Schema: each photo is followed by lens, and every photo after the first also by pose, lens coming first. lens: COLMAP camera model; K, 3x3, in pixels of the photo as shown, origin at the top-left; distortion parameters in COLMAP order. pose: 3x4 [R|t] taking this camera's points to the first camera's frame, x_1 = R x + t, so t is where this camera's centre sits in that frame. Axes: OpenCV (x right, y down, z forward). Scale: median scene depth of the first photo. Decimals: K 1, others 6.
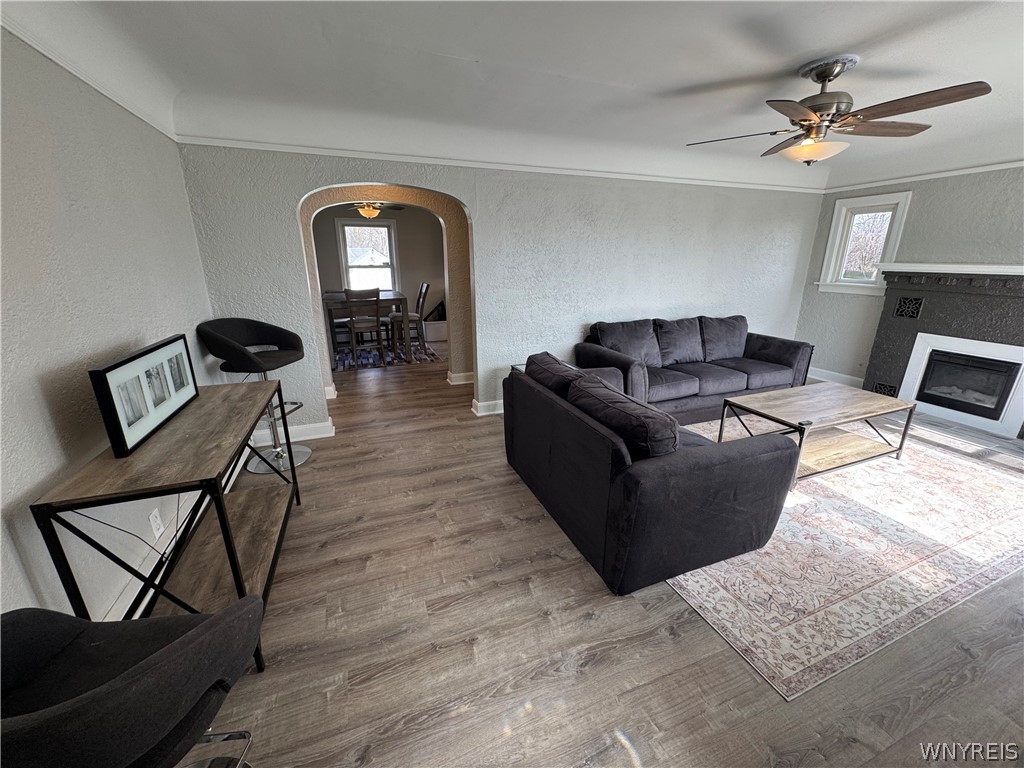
lens RADIAL K [[407.6, 0, 512.0], [0, 407.6, 384.0], [0, 0, 1]] dist [-0.002845, -0.000029]
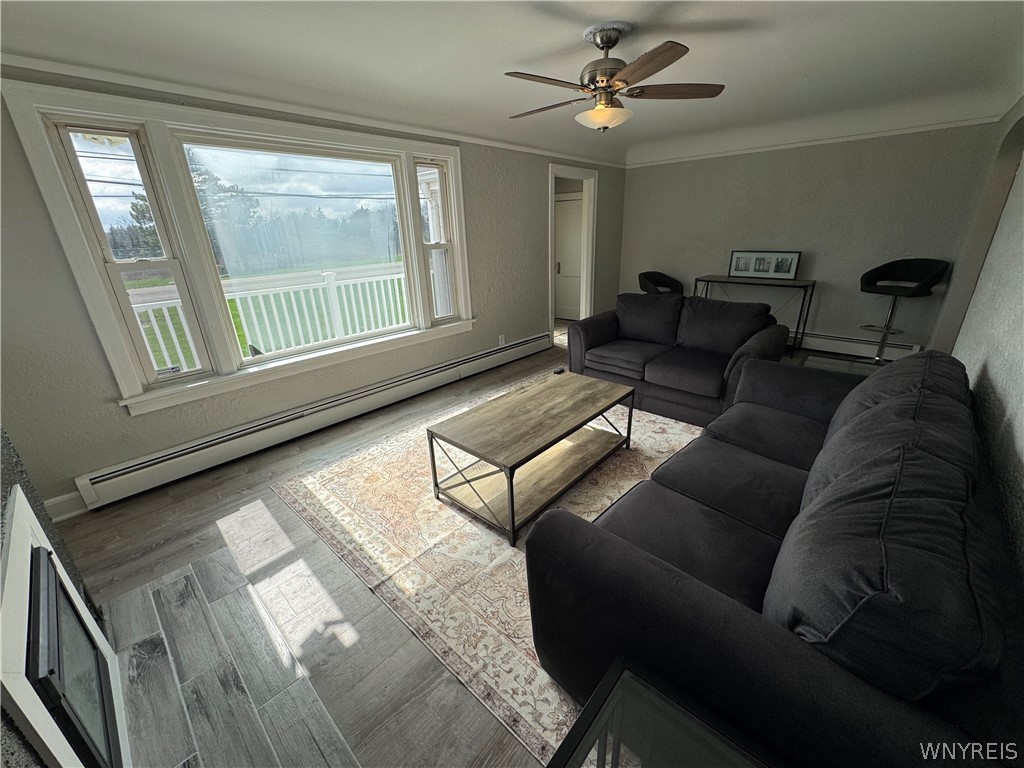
lens RADIAL K [[407.6, 0, 512.0], [0, 407.6, 384.0], [0, 0, 1]] dist [-0.002845, -0.000029]
pose [[-0.895979, 0.181830, -0.405166, 1.137584], [-0.103149, 0.802182, 0.588103, -0.466004], [0.431952, 0.568720, -0.699983, 1.532792]]
